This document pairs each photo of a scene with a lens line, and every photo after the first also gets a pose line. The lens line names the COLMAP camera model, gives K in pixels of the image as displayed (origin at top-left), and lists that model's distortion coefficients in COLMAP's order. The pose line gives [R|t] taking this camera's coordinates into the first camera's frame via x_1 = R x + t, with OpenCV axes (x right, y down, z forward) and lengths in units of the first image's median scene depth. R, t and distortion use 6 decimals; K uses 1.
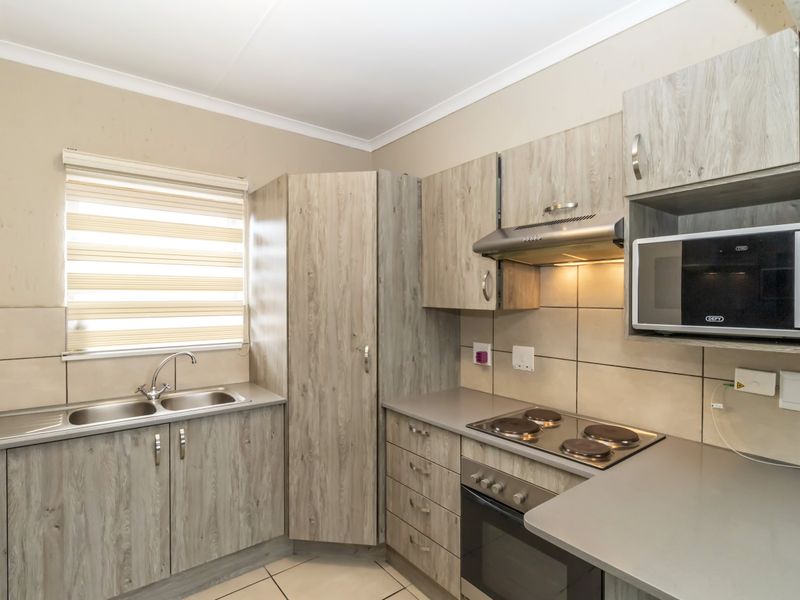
lens RADIAL K [[414.5, 0, 400.9], [0, 414.5, 299.7], [0, 0, 1]] dist [0.002560, 0.000248]
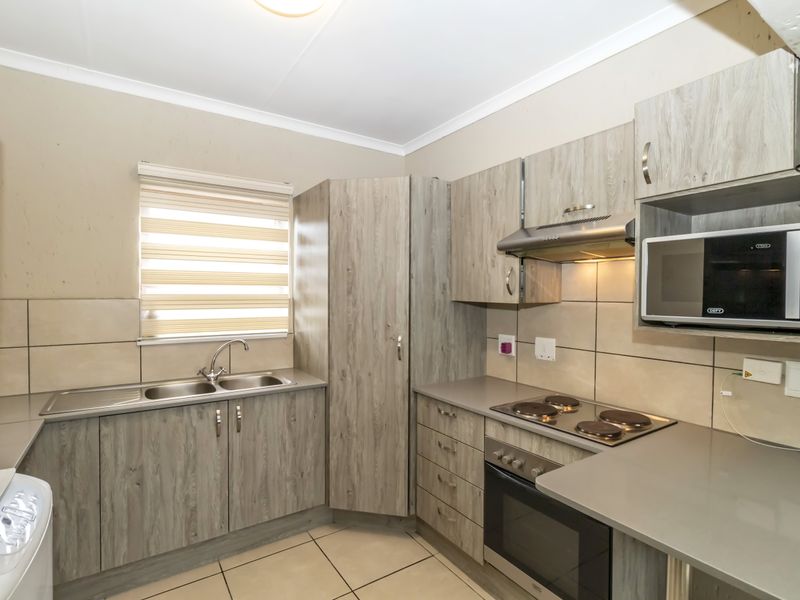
lens RADIAL K [[414.5, 0, 399.4], [0, 414.5, 300.9], [0, 0, 1]] dist [0.002560, 0.000248]
pose [[0.996886, 0.005938, -0.078627, 0.002942], [-0.005089, 0.999927, 0.010995, 0.007678], [0.078687, -0.010561, 0.996843, -0.103591]]
